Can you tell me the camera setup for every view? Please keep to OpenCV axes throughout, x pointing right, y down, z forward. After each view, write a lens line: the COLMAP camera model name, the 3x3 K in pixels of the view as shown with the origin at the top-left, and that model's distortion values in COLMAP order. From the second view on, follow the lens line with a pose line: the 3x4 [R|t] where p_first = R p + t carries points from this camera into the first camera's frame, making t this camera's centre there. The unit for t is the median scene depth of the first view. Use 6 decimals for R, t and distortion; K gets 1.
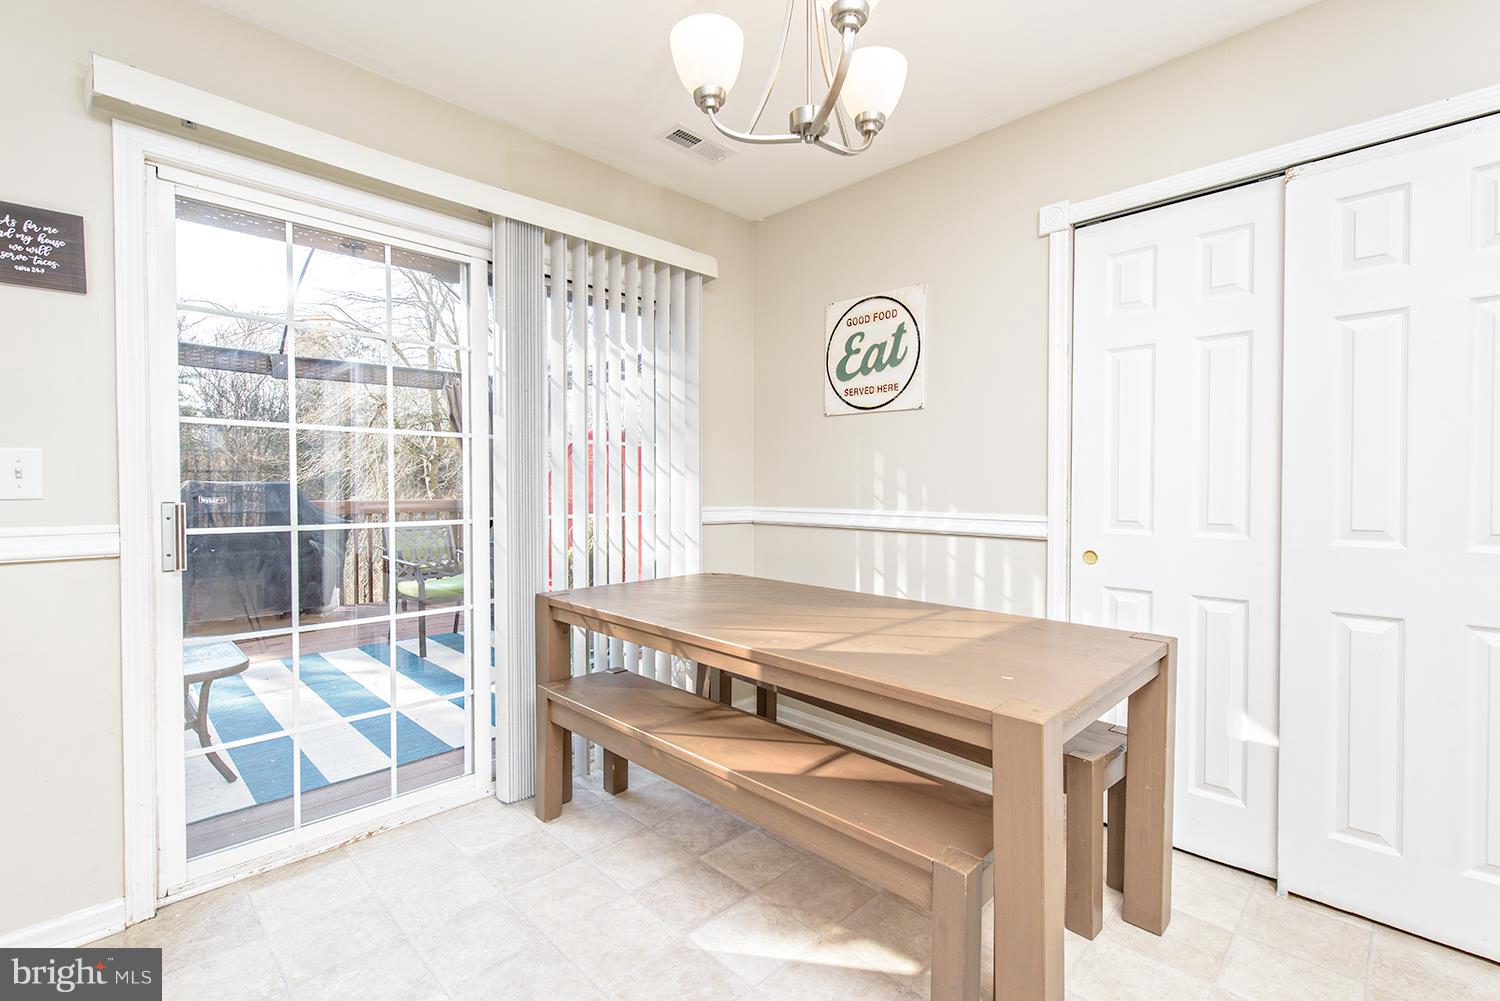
lens RADIAL K [[661.9, 0, 751.8], [0, 661.9, 494.4], [0, 0, 1]] dist [0.000951, 0.000049]
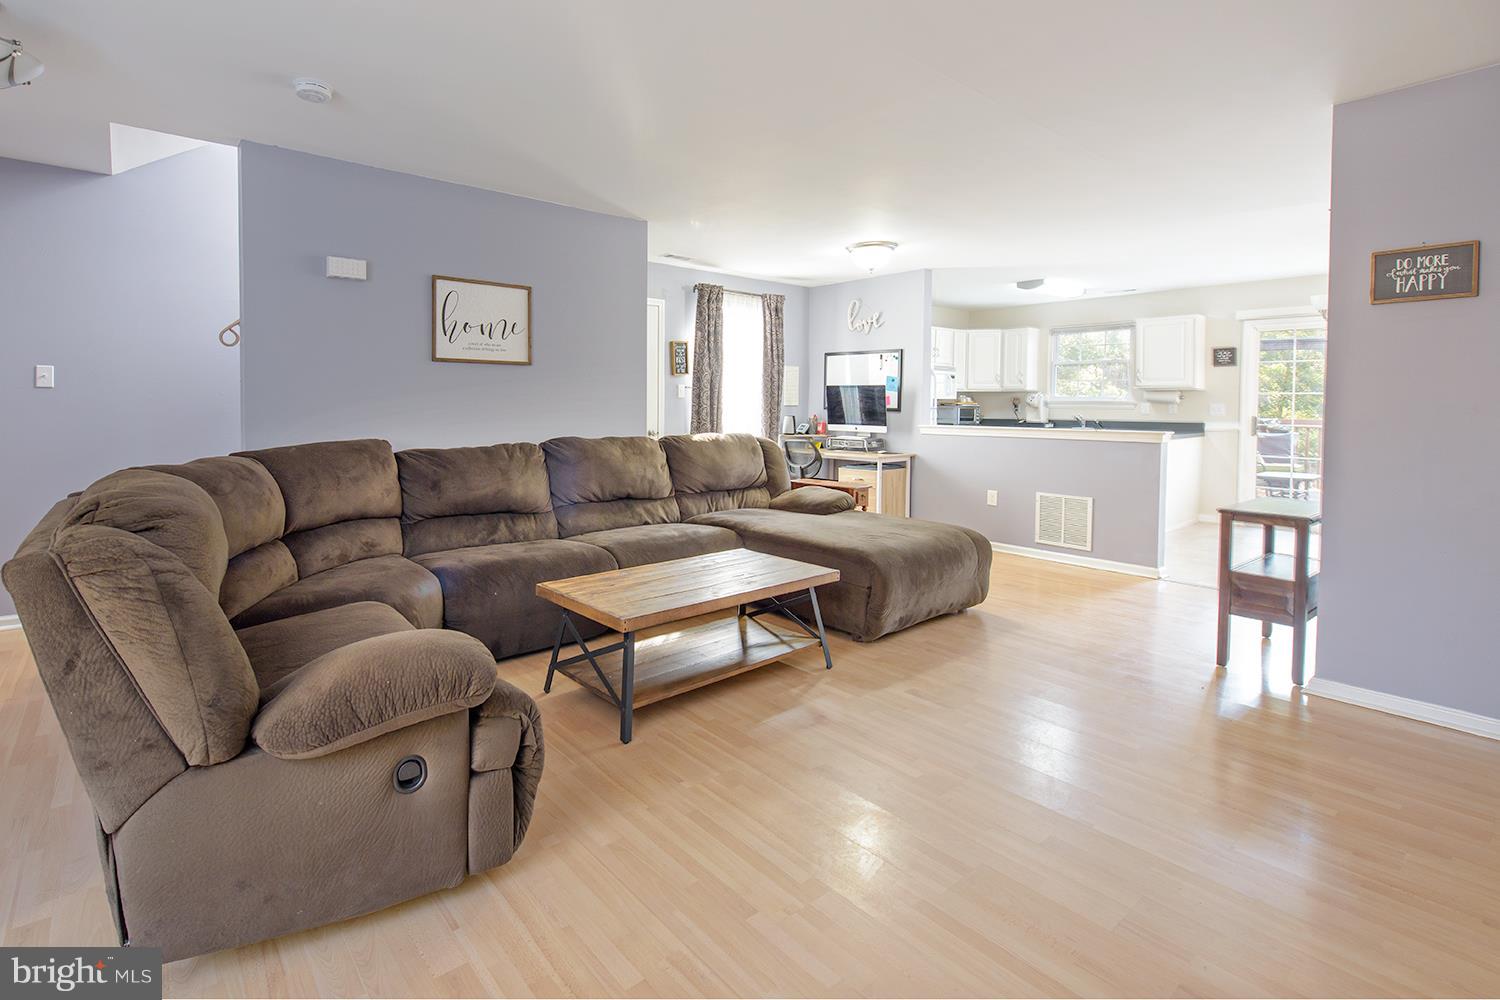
lens RADIAL K [[686.3, 0, 661.5], [0, 686.3, 423.6], [0, 0, 1]] dist [0.002274, -0.000892]
pose [[-0.128597, 0.025899, -0.991359, 2.196622], [-0.019826, 0.999392, 0.028681, -0.000457], [0.991499, 0.023343, -0.128005, -1.174233]]
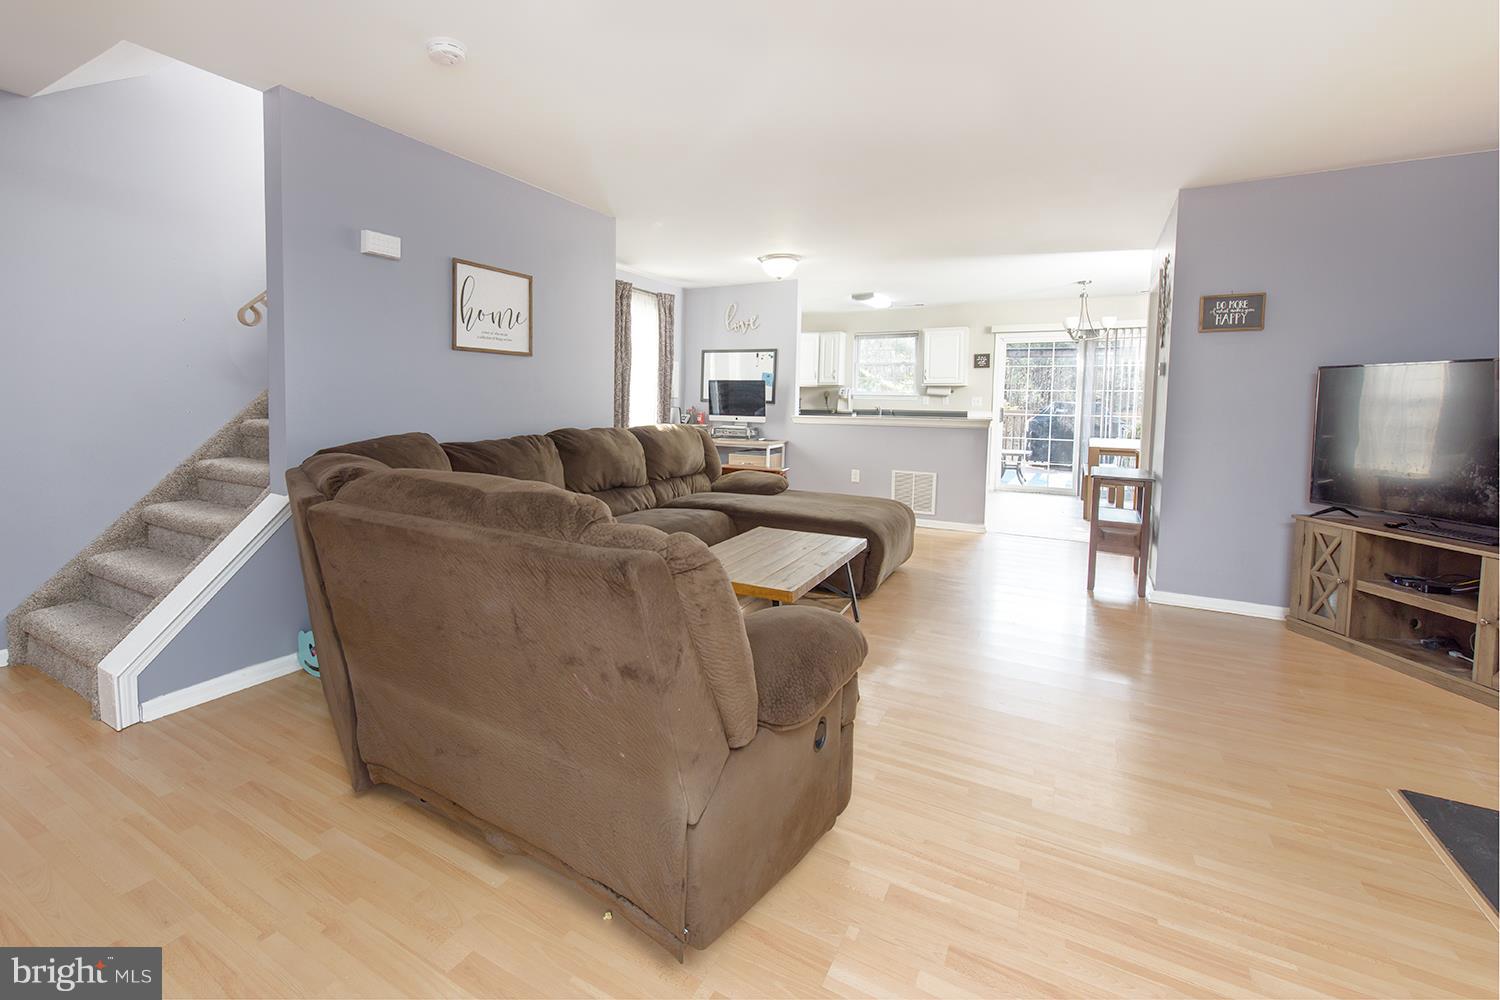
lens RADIAL K [[668.3, 0, 644.4], [0, 668.3, 437.3], [0, 0, 1]] dist [-0.000349, -0.000211]
pose [[0.210317, 0.059607, -0.975814, 2.211557], [-0.026053, 0.998127, 0.055354, 0.009200], [0.977286, 0.013781, 0.211476, -1.703936]]
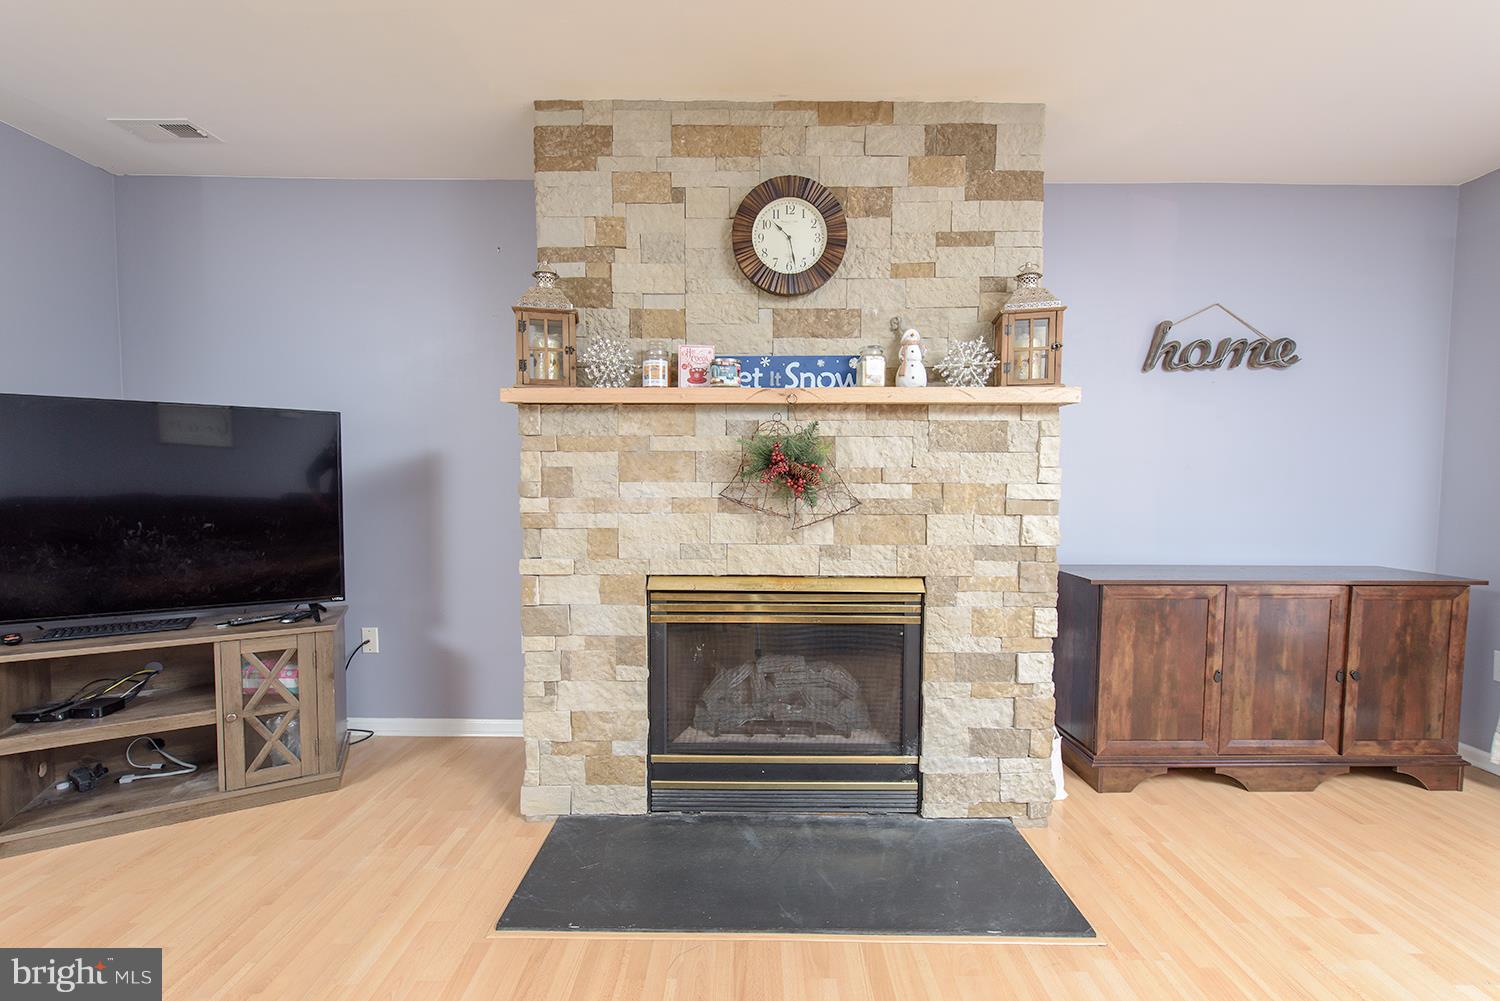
lens RADIAL K [[576.7, 0, 750.1], [0, 576.7, 515.9], [0, 0, 1]] dist [0.011818, -0.000053]
pose [[0.714040, -0.032360, 0.699356, 1.520593], [0.005996, 0.999177, 0.040111, 0.027008], [-0.700079, -0.024447, 0.713647, -1.267458]]
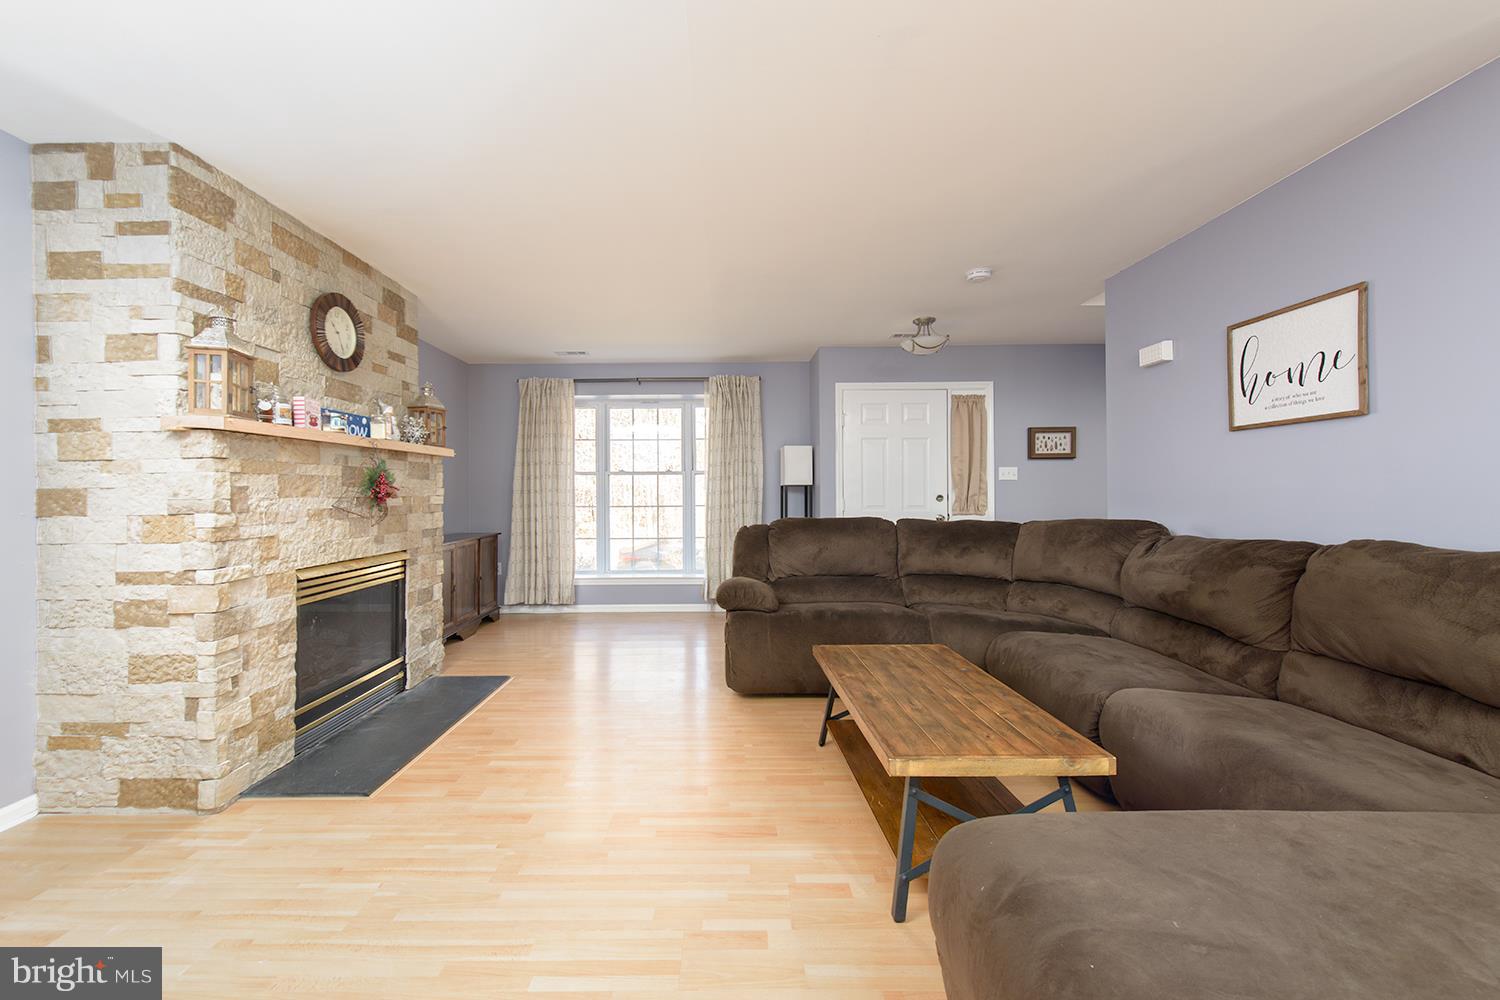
lens RADIAL K [[638.0, 0, 724.5], [0, 638.0, 473.8], [0, 0, 1]] dist [0.003175, -0.000226]
pose [[-0.697785, 0.020783, 0.716006, 0.764103], [0.011535, 0.999775, -0.017778, 0.002114], [-0.716214, -0.004146, -0.697868, -0.504916]]
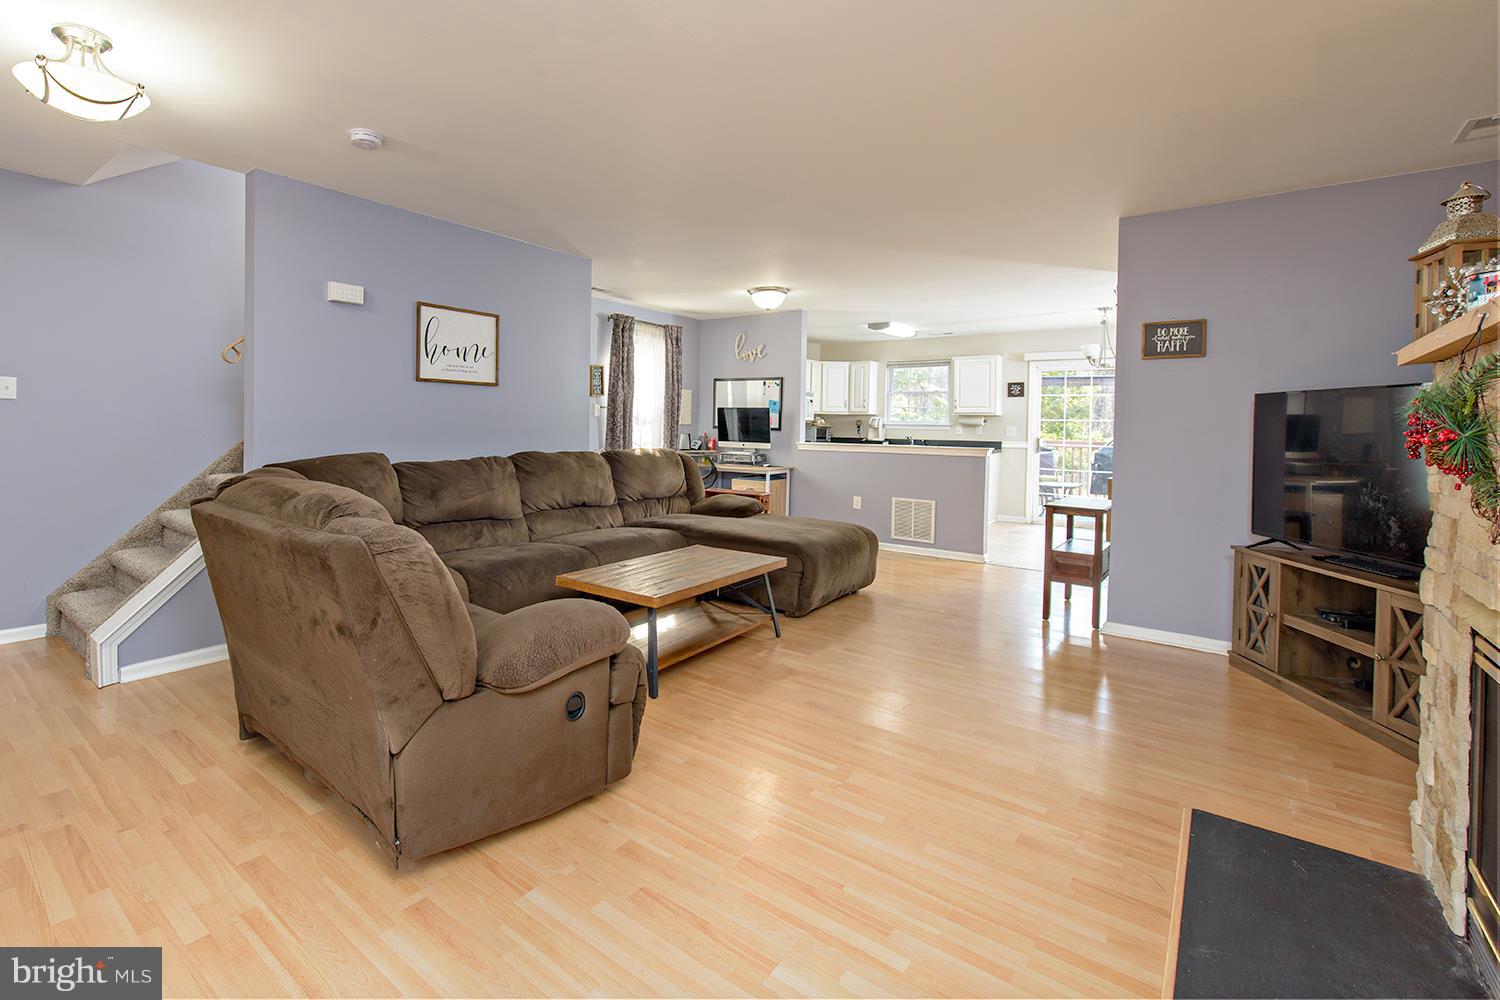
lens RADIAL K [[668.3, 0, 644.4], [0, 668.3, 437.3], [0, 0, 1]] dist [-0.000349, -0.000211]
pose [[0.082506, 0.020221, -0.996385, 2.374013], [-0.030113, 0.999388, 0.017788, 0.004806], [0.996136, 0.028536, 0.083065, -1.424895]]
